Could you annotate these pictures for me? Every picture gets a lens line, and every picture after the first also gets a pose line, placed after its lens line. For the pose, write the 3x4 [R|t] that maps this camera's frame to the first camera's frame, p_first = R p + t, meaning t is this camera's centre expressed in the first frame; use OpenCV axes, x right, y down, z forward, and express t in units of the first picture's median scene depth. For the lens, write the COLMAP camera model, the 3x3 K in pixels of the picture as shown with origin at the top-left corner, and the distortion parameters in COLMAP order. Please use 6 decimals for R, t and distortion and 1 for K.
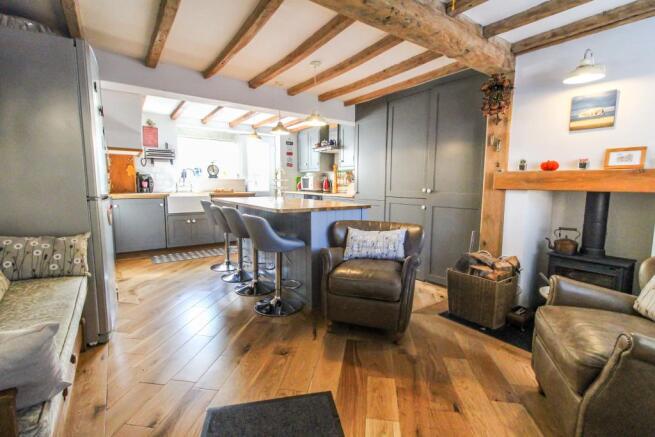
lens RADIAL K [[301.8, 0, 326.0], [0, 301.8, 218.7], [0, 0, 1]] dist [0.000285, -0.003164]
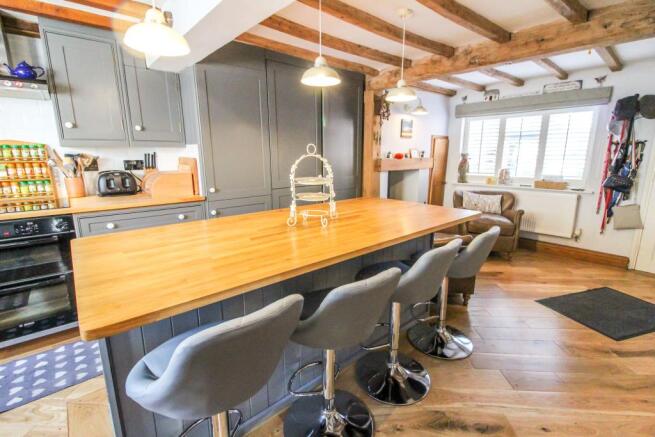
lens RADIAL K [[301.8, 0, 330.0], [0, 301.8, 213.8], [0, 0, 1]] dist [0.000285, -0.003164]
pose [[-0.131728, -0.205441, 0.969764, -0.475967], [0.113609, 0.968714, 0.220651, -0.136348], [-0.984754, 0.139240, -0.104267, 0.784079]]
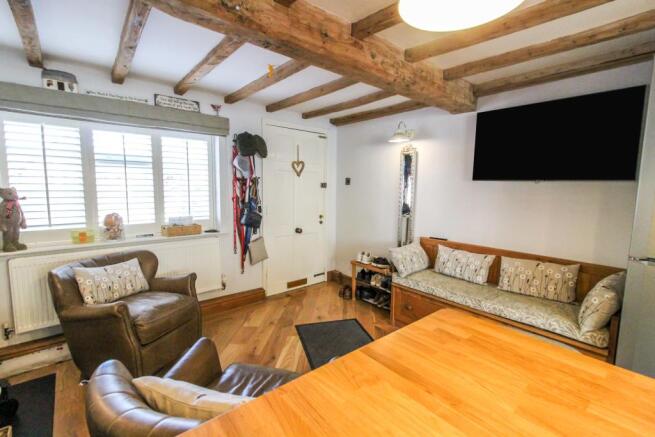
lens RADIAL K [[301.8, 0, 334.3], [0, 301.8, 215.8], [0, 0, 1]] dist [0.000285, -0.003164]
pose [[-0.992373, -0.015812, -0.122255, 0.032431], [-0.041501, 0.976701, 0.210553, -0.135455], [0.116078, 0.214021, -0.969908, 0.728467]]
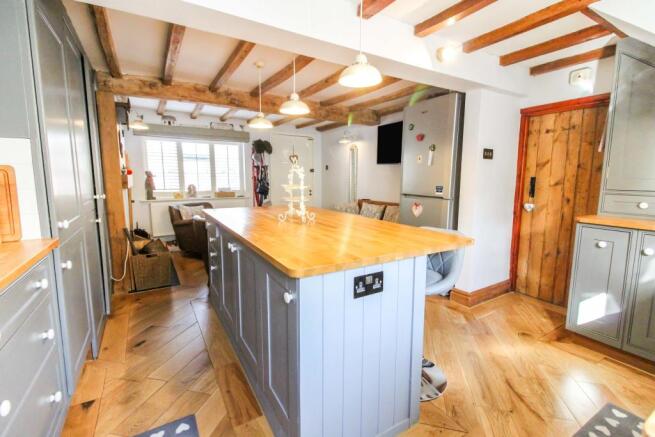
lens RADIAL K [[301.8, 0, 333.8], [0, 301.8, 217.2], [0, 0, 1]] dist [0.000285, -0.003164]
pose [[-0.999281, -0.019526, 0.032500, -0.188941], [-0.011084, 0.970191, 0.242089, -0.162349], [-0.036258, 0.241555, -0.969709, 1.221794]]
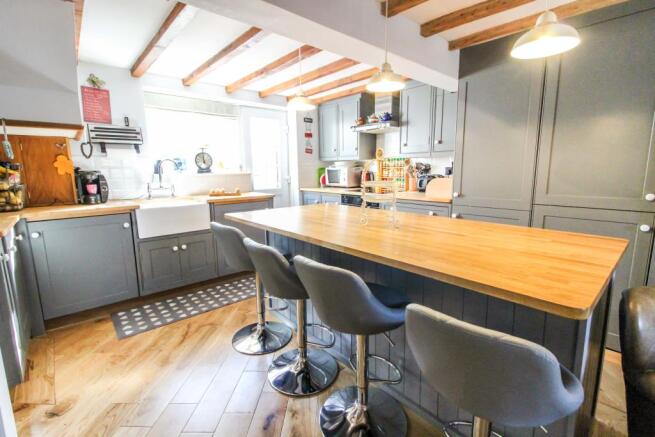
lens RADIAL K [[301.8, 0, 326.0], [0, 301.8, 218.7], [0, 0, 1]] dist [0.000285, -0.003164]
pose [[0.992931, -0.036815, 0.112843, -0.226648], [0.031279, 0.998237, 0.050439, -0.072347], [-0.114501, -0.046553, 0.992332, 0.379346]]
